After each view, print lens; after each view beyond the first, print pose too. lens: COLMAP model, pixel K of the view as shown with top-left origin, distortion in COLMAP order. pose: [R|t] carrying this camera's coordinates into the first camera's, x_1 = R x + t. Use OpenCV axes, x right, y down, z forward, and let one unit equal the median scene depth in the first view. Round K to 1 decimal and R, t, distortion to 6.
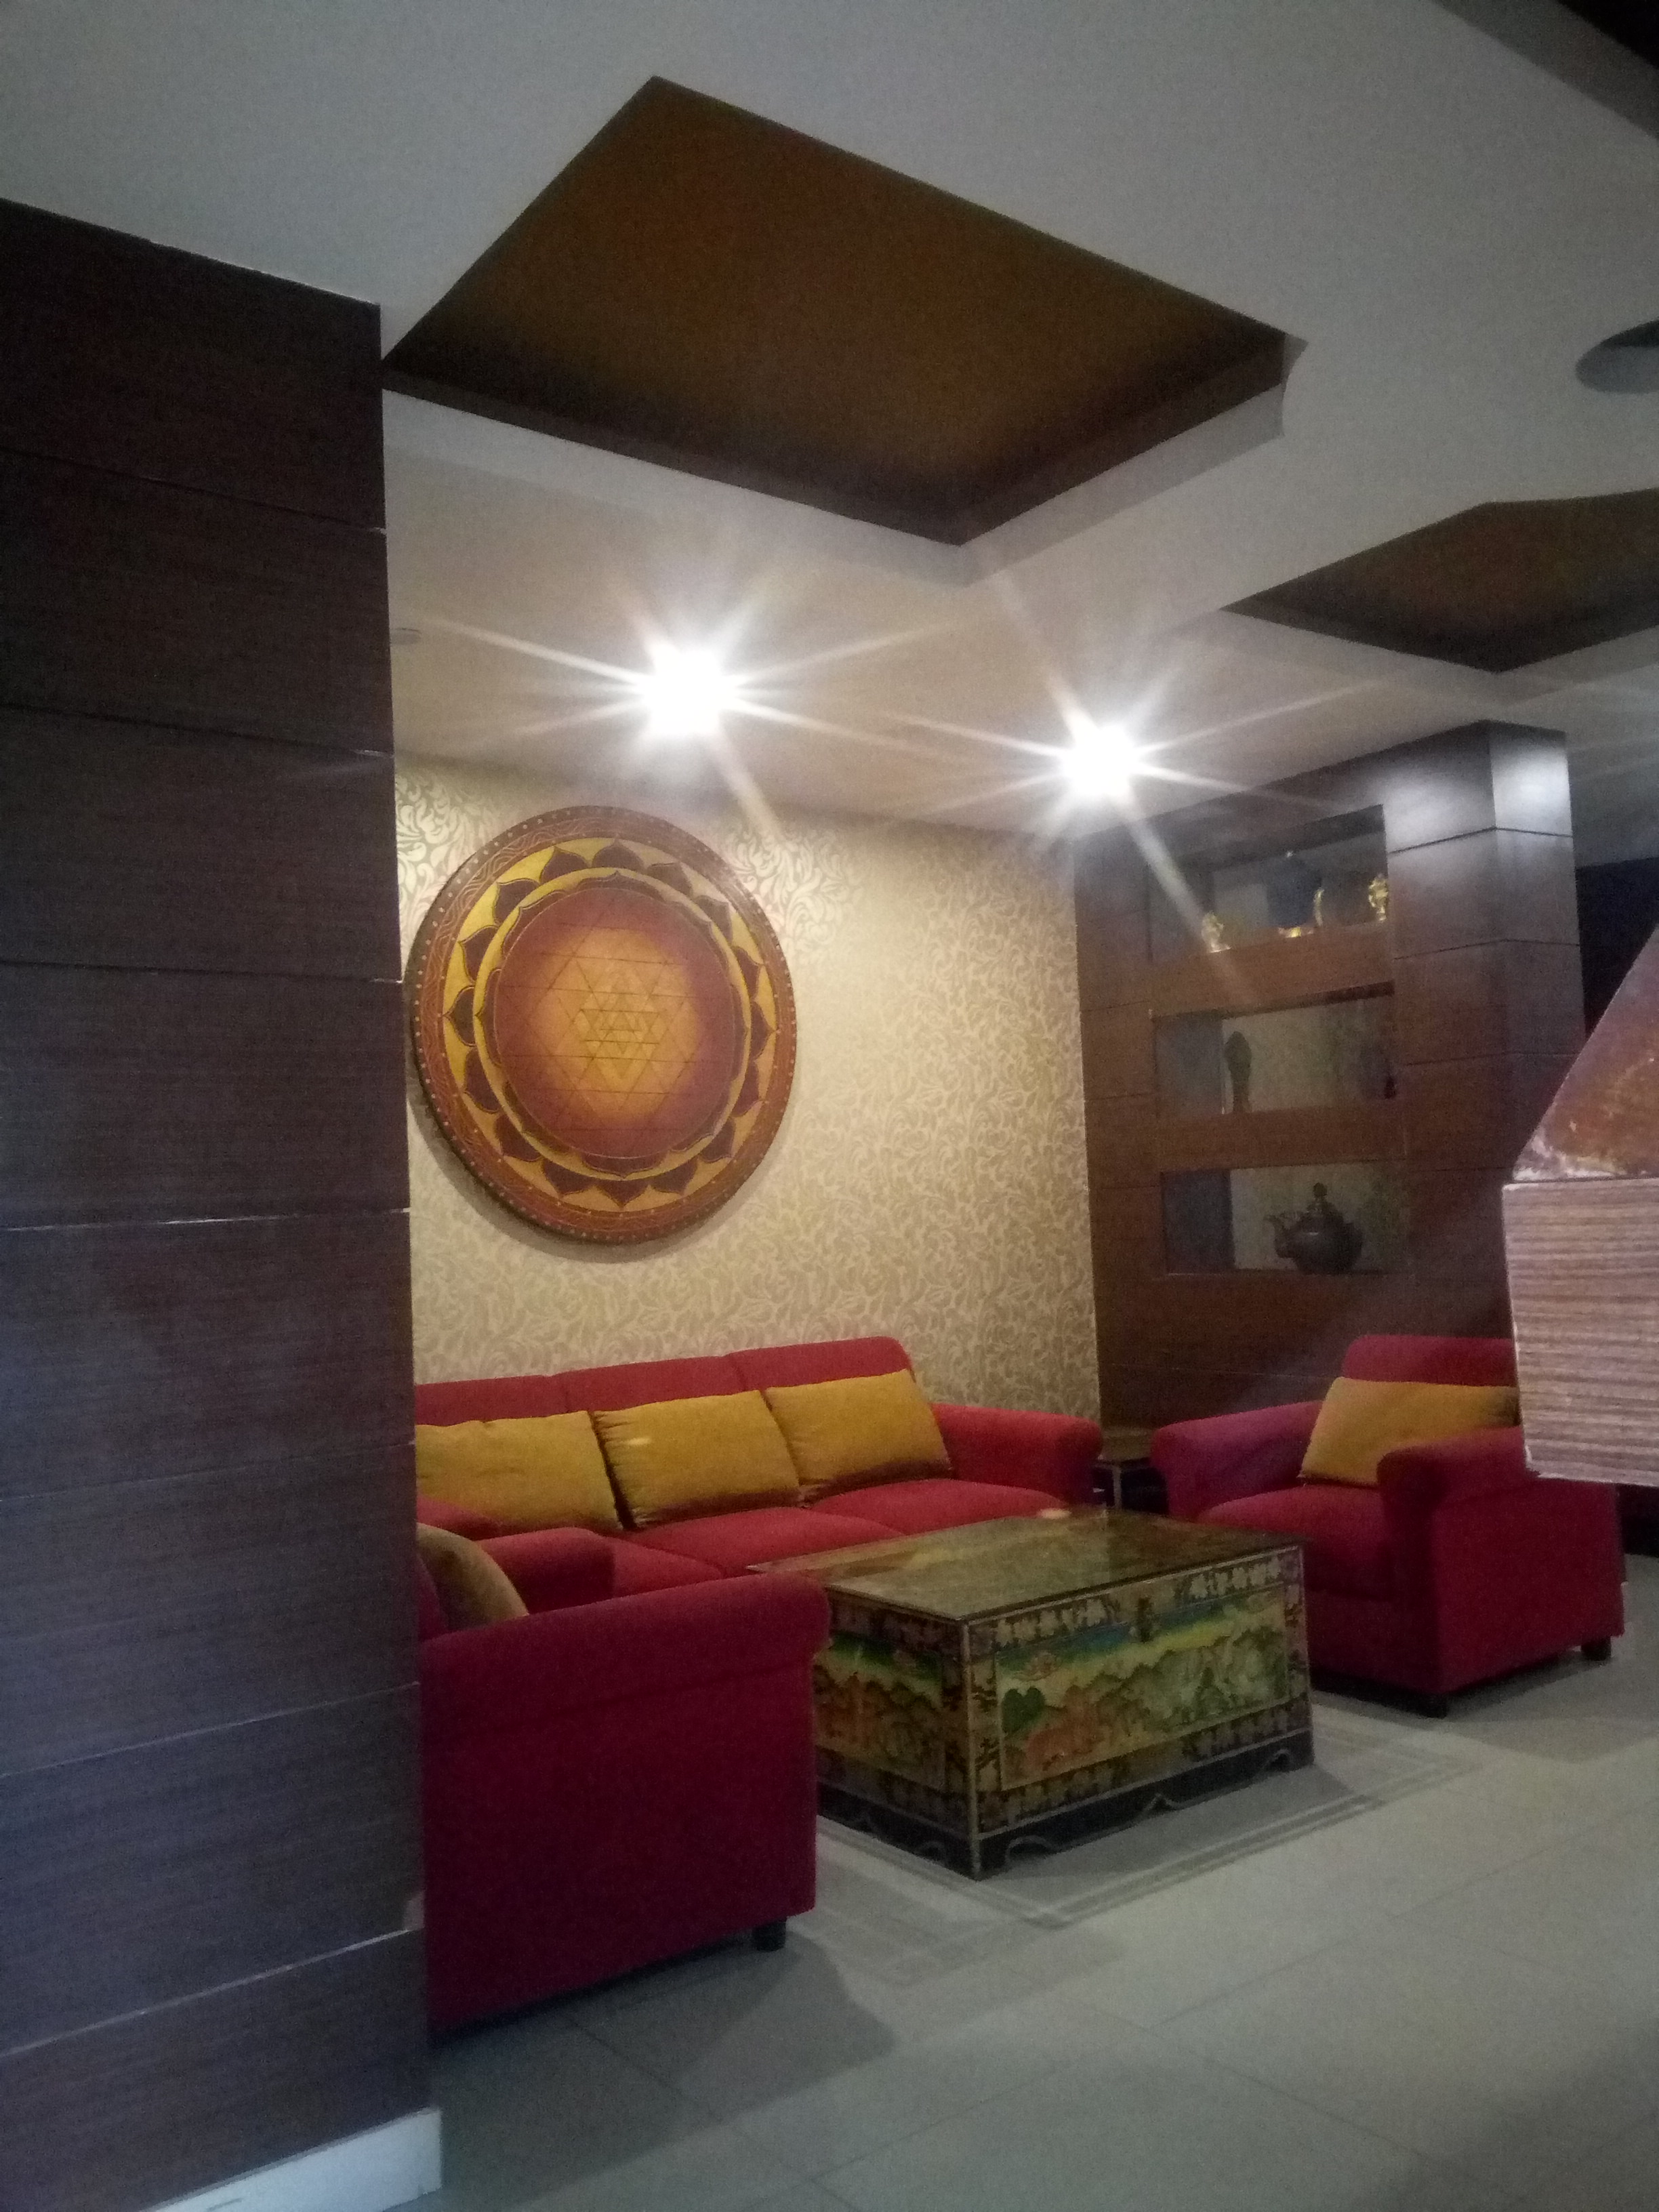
lens RADIAL K [[1679.5, 0, 829.5], [0, 1679.5, 1106.0], [0, 0, 1]] dist [0.003747, -0.001670]
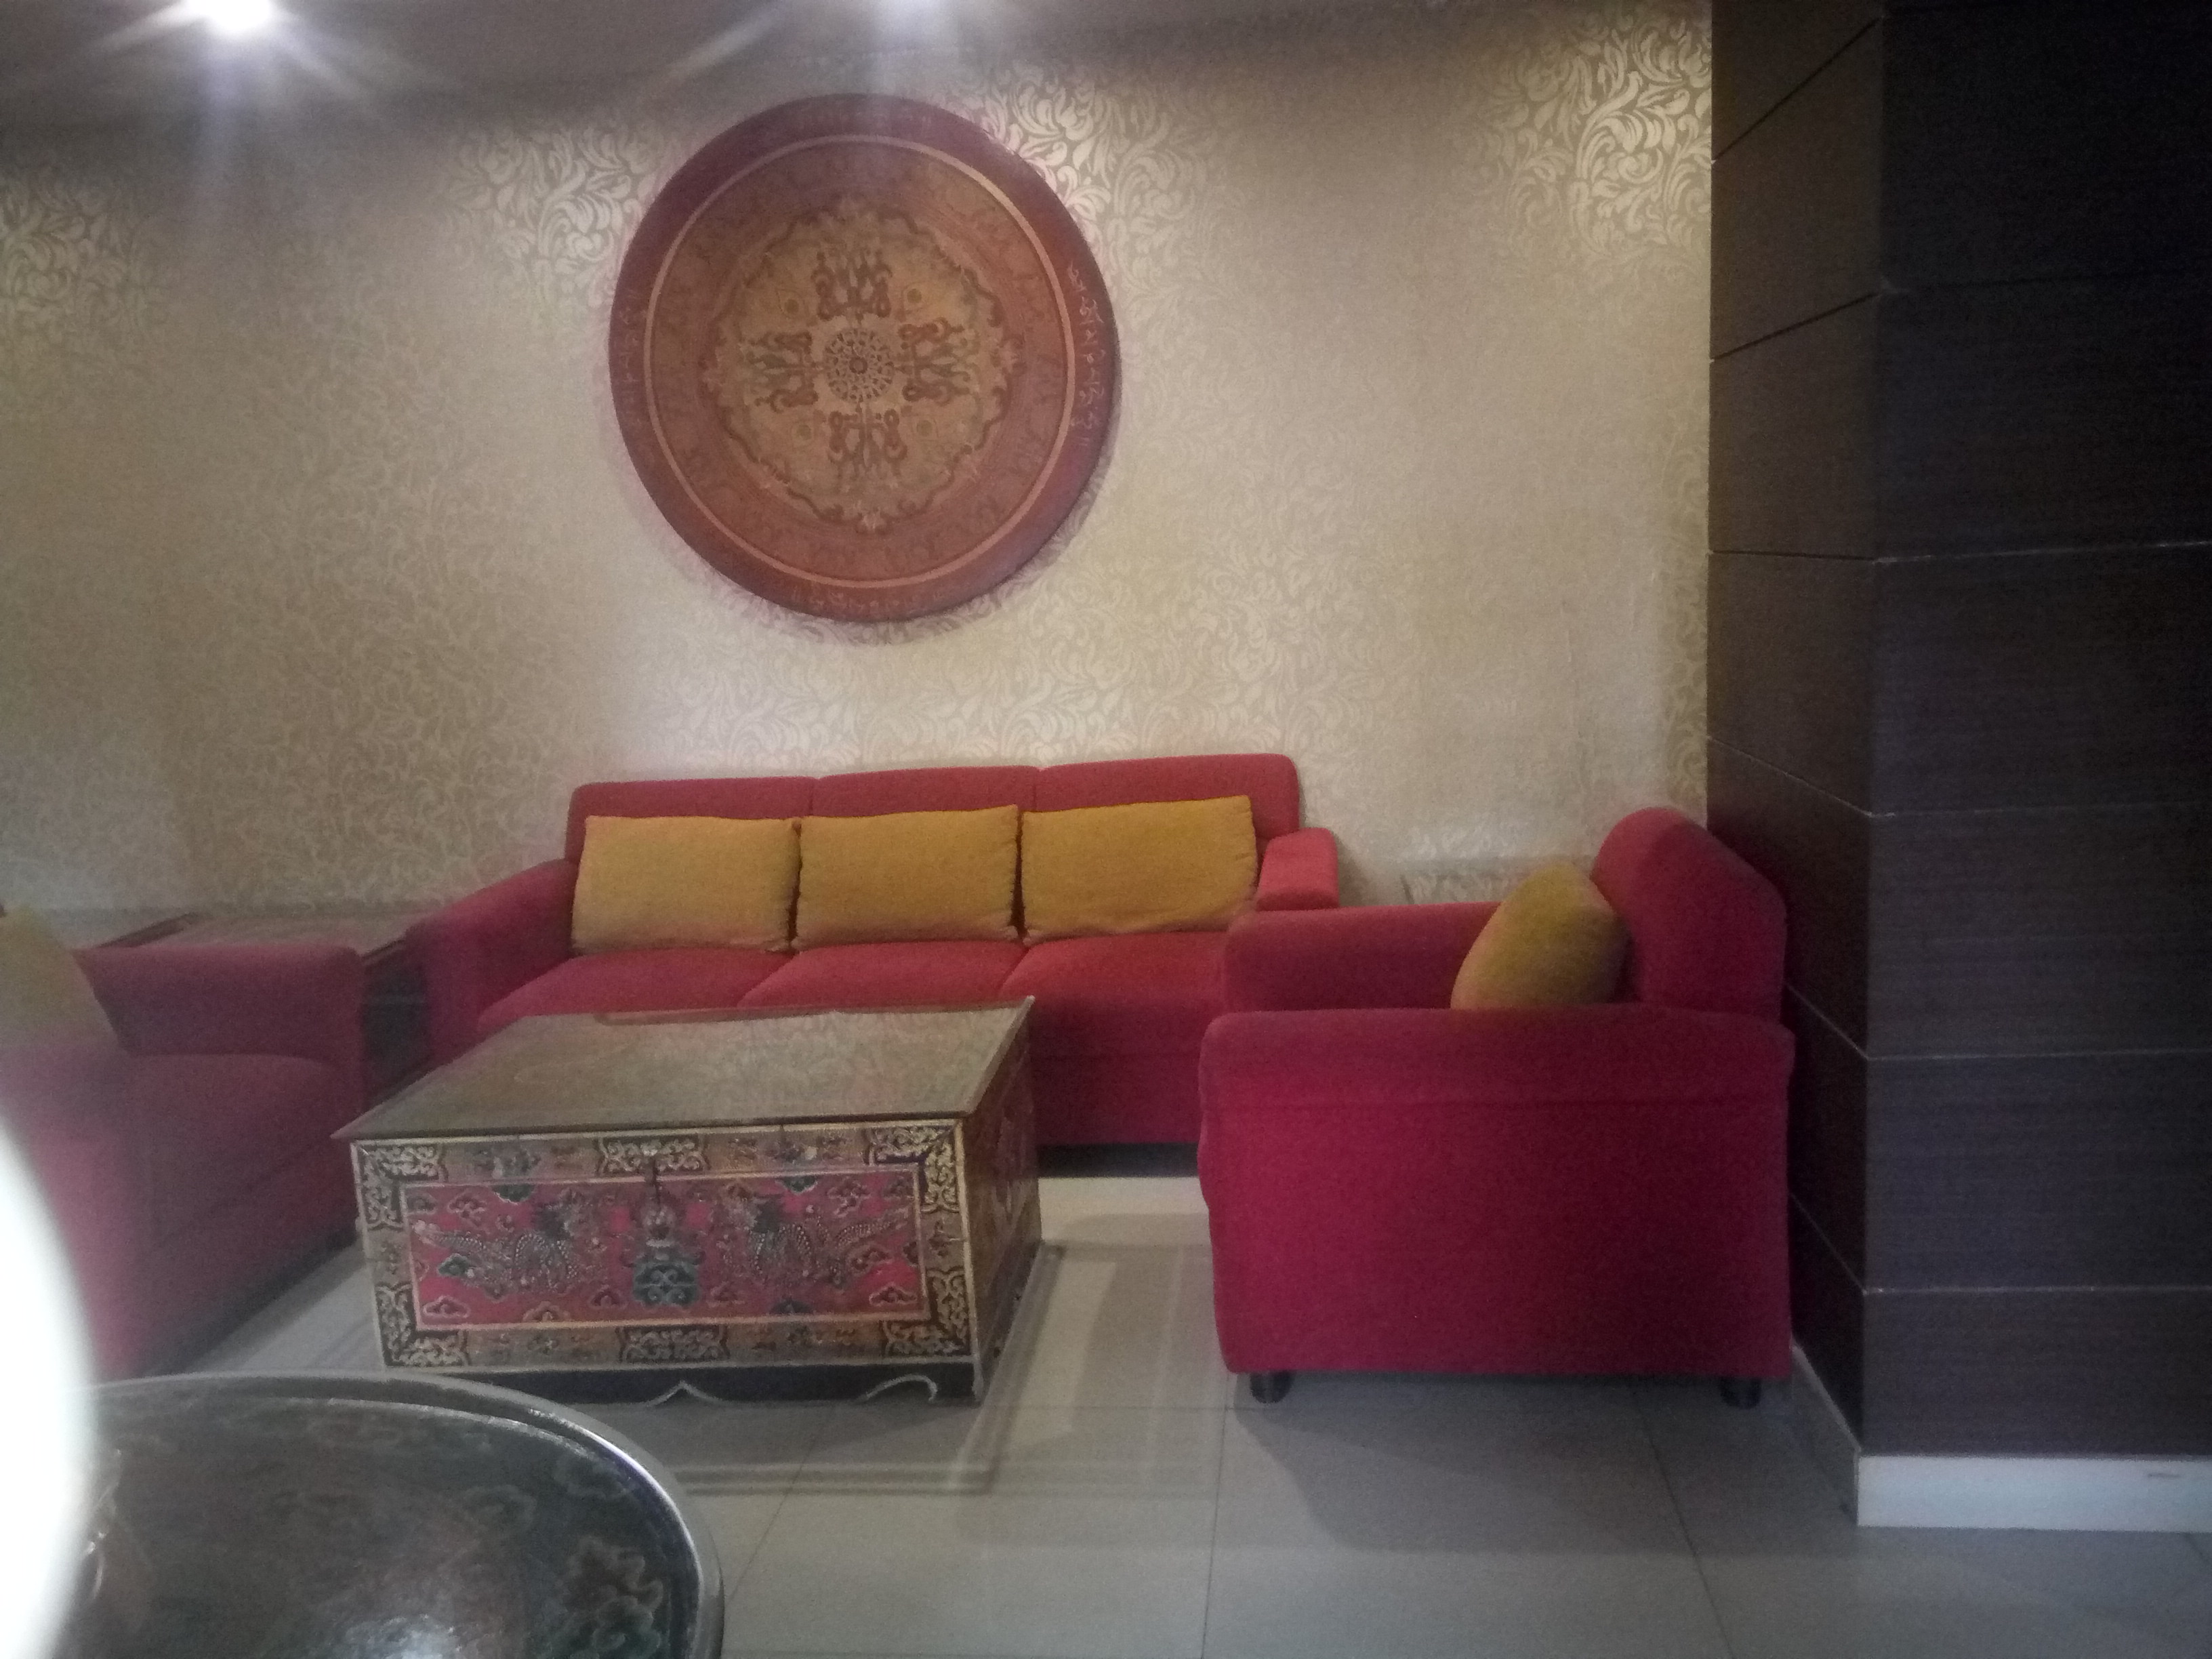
lens RADIAL K [[1719.4, 0, 1106.0], [0, 1719.4, 829.5], [0, 0, 1]] dist [0.021528, -0.003620]
pose [[0.730554, 0.106683, -0.674470, 0.792316], [0.056461, 0.974901, 0.215359, 0.002394], [0.680517, -0.195412, 0.706194, 0.575754]]
